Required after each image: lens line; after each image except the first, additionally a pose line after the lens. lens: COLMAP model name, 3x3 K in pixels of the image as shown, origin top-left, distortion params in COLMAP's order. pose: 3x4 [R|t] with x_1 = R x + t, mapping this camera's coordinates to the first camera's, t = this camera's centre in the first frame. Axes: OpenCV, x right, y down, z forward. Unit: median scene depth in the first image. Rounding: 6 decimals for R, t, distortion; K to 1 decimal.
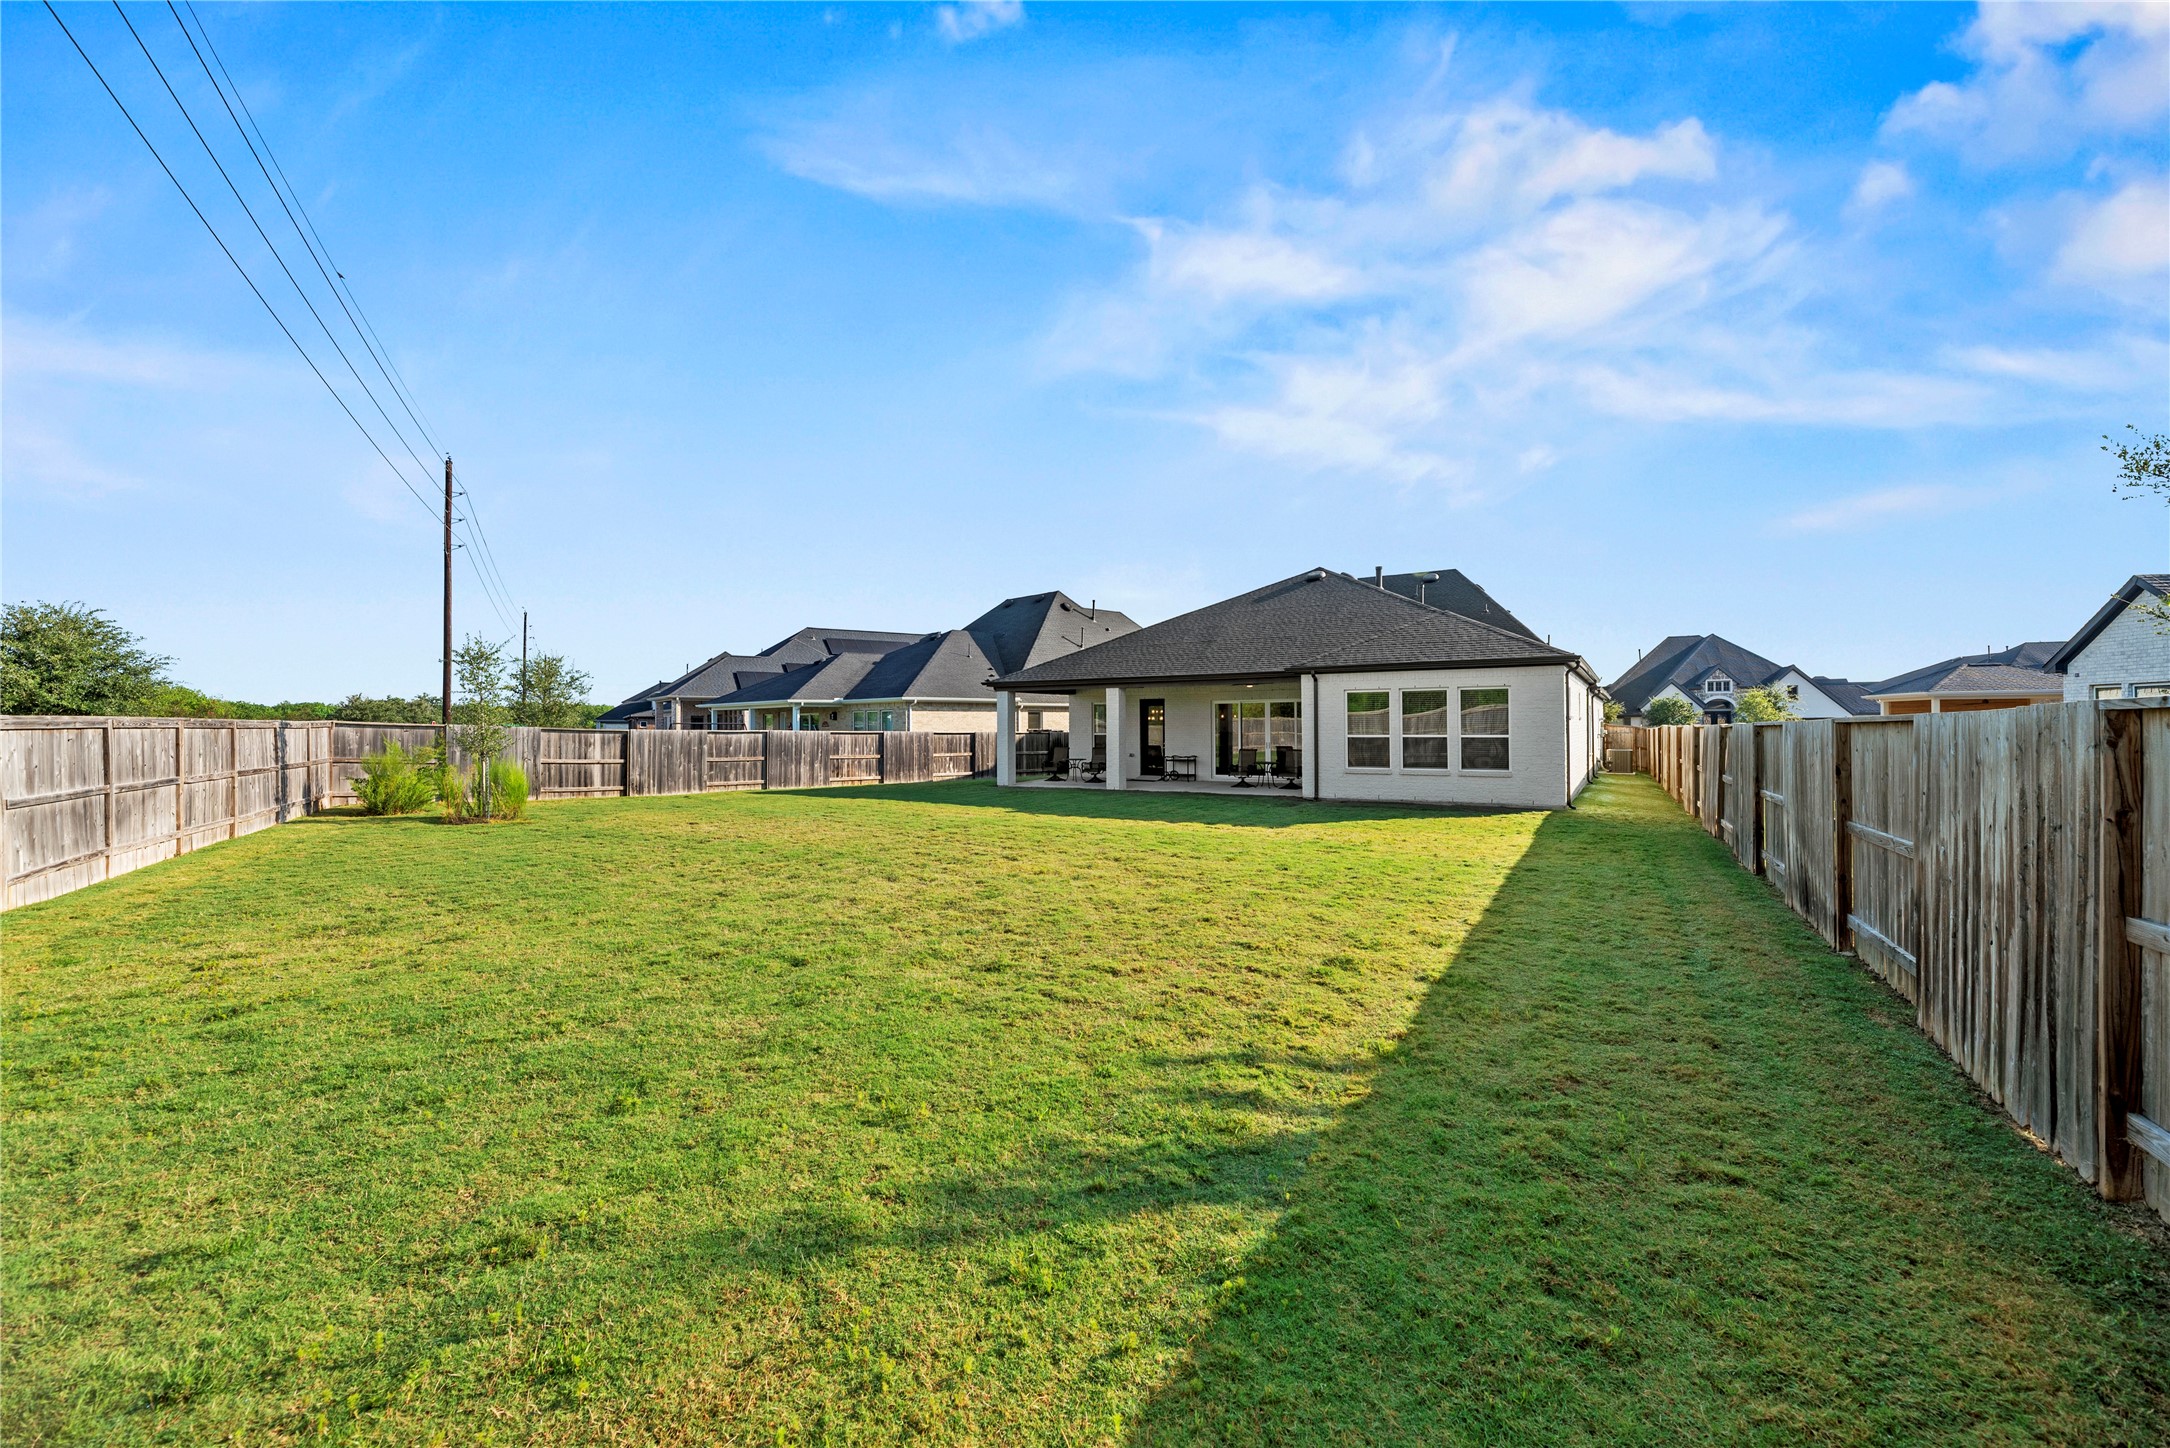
lens RADIAL K [[860.9, 0, 1099.2], [0, 860.9, 729.5], [0, 0, 1]] dist [-0.000112, -0.000083]
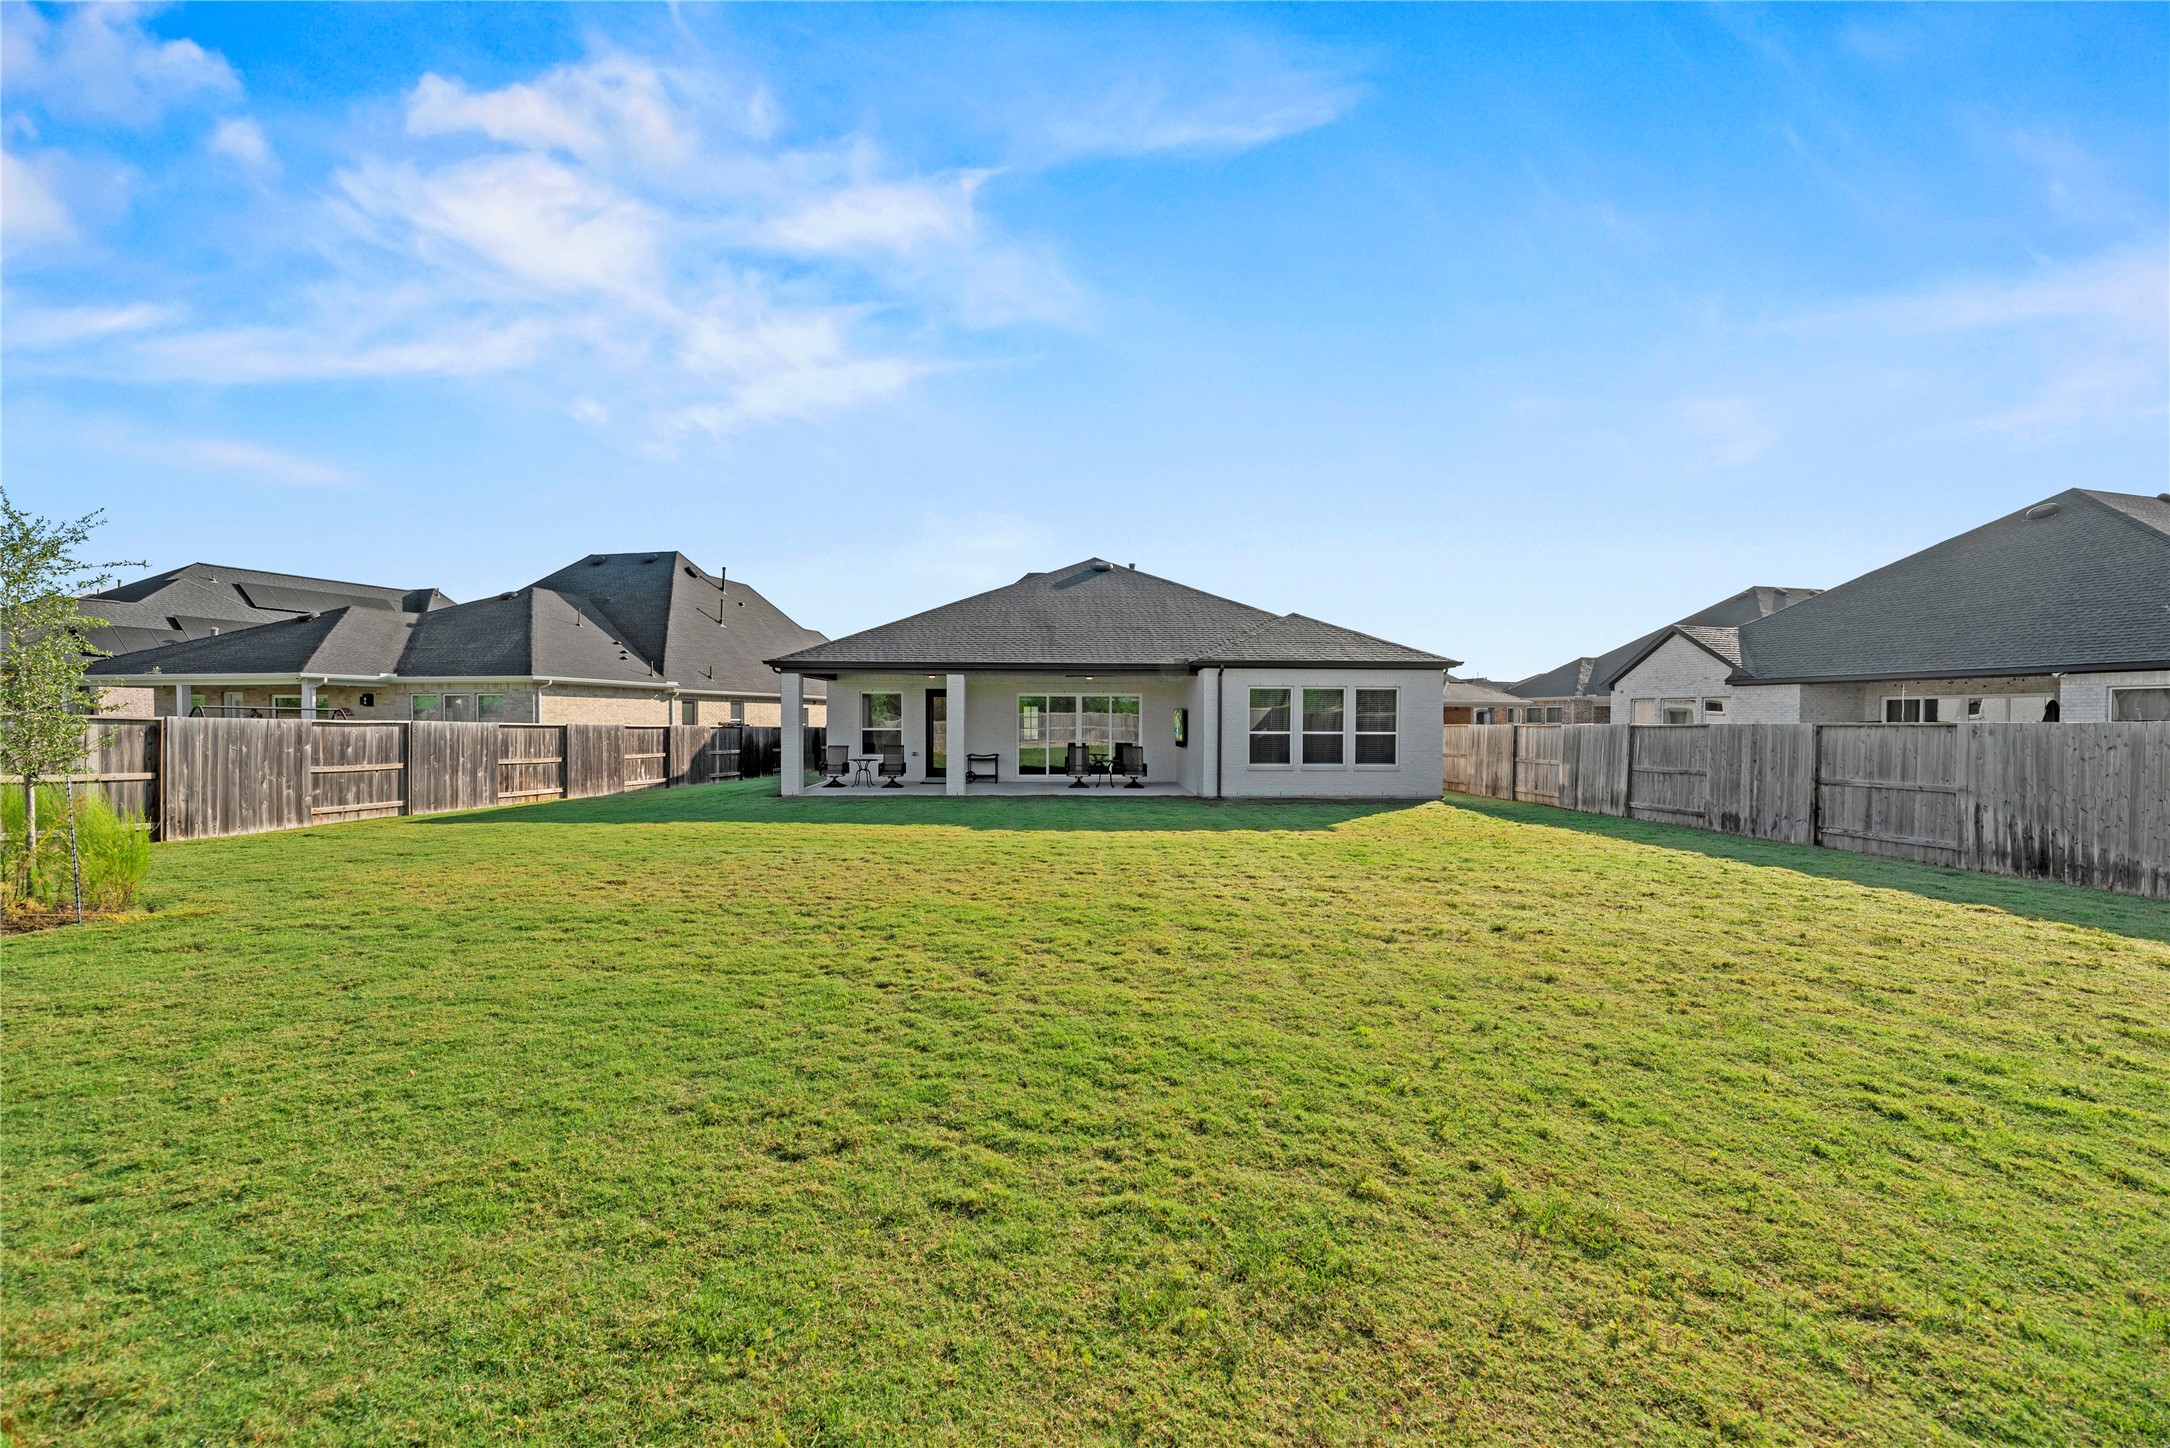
lens RADIAL K [[867.1, 0, 1078.0], [0, 867.1, 715.9], [0, 0, 1]] dist [0.001122, -0.000007]
pose [[0.841718, 0.013213, 0.539756, -0.315287], [-0.007173, 0.999886, -0.013291, 0.002521], [-0.539871, 0.007315, 0.841716, 0.208606]]
